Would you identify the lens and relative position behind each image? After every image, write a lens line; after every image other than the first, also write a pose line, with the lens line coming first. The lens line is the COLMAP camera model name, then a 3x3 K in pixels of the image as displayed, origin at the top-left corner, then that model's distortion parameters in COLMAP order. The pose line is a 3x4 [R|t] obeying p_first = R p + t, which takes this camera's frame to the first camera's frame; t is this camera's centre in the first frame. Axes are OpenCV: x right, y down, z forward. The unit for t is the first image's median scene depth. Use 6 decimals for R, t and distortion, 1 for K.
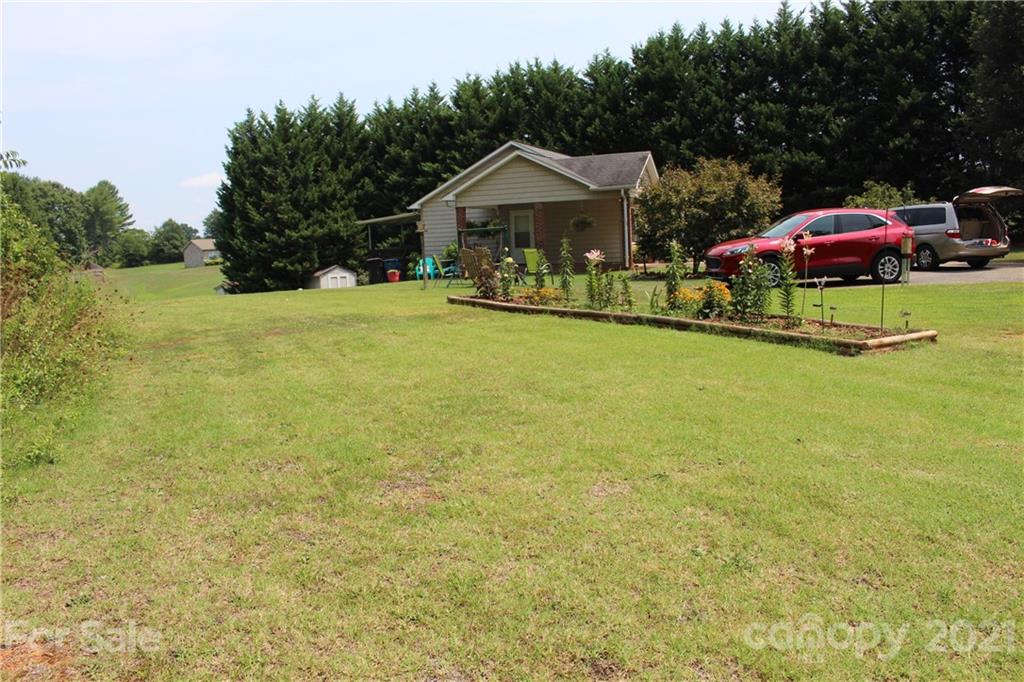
lens RADIAL K [[849.1, 0, 512.0], [0, 849.1, 341.0], [0, 0, 1]] dist [-0.156021, 0.129650]
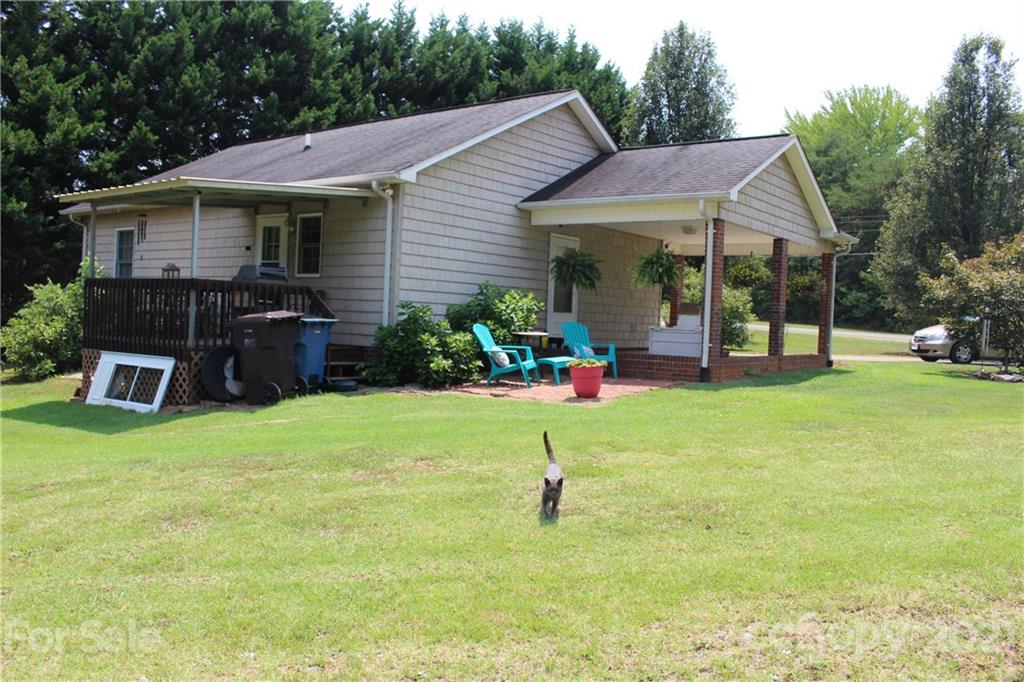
lens RADIAL K [[849.1, 0, 512.0], [0, 849.1, 341.0], [0, 0, 1]] dist [-0.156021, 0.129650]
pose [[0.257570, 0.026319, 0.965901, -0.307895], [0.054678, 0.997630, -0.041764, -0.050624], [-0.964712, 0.063570, 0.255520, 0.605008]]
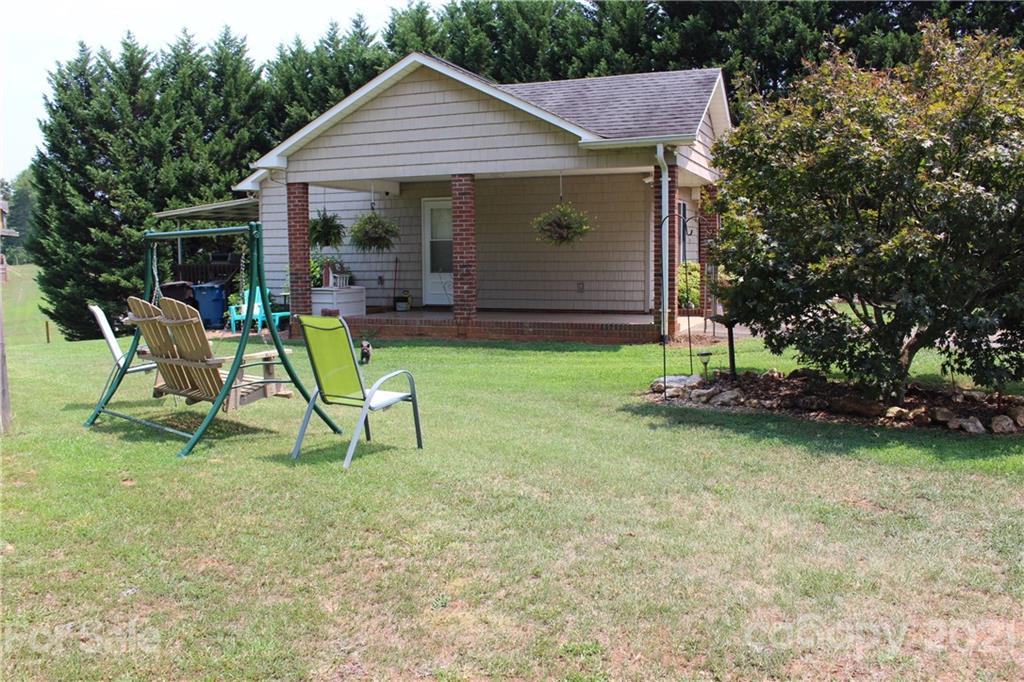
lens RADIAL K [[893.7, 0, 512.0], [0, 893.7, 341.0], [0, 0, 1]] dist [-0.160022, 0.175481]
pose [[0.999451, 0.032231, 0.007638, 0.032877], [-0.032127, 0.999394, -0.013379, -0.043158], [-0.008064, 0.013126, 0.999881, 0.319403]]
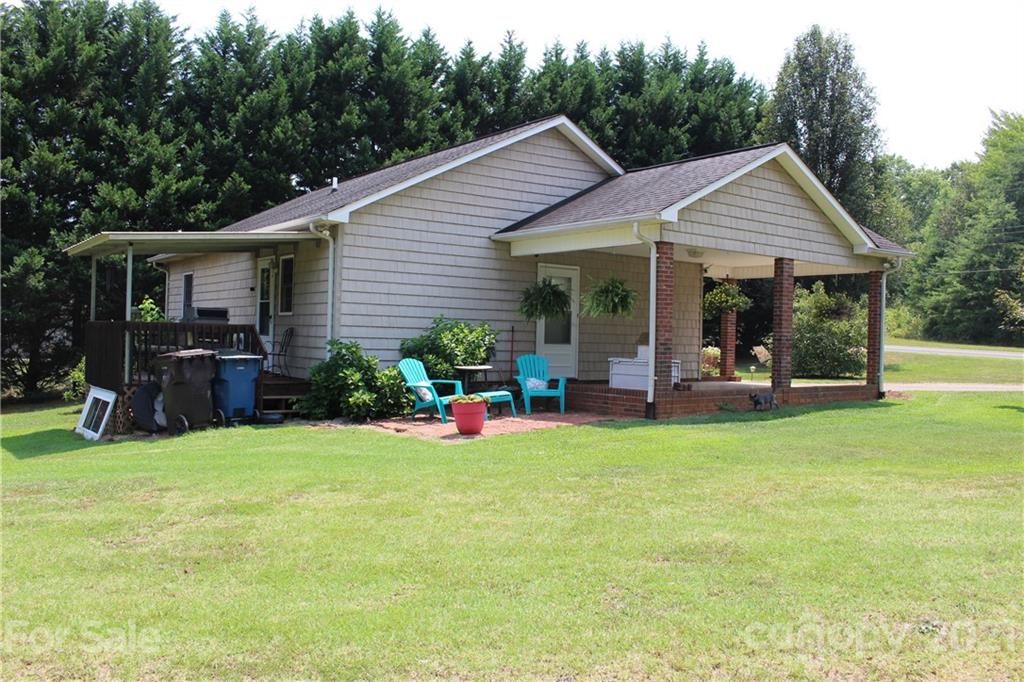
lens RADIAL K [[849.1, 0, 512.0], [0, 849.1, 341.0], [0, 0, 1]] dist [-0.156021, 0.129650]
pose [[0.513674, 0.048936, 0.856589, -0.269395], [0.048670, 0.995103, -0.086035, -0.048644], [-0.856604, 0.085884, 0.508777, 0.522747]]
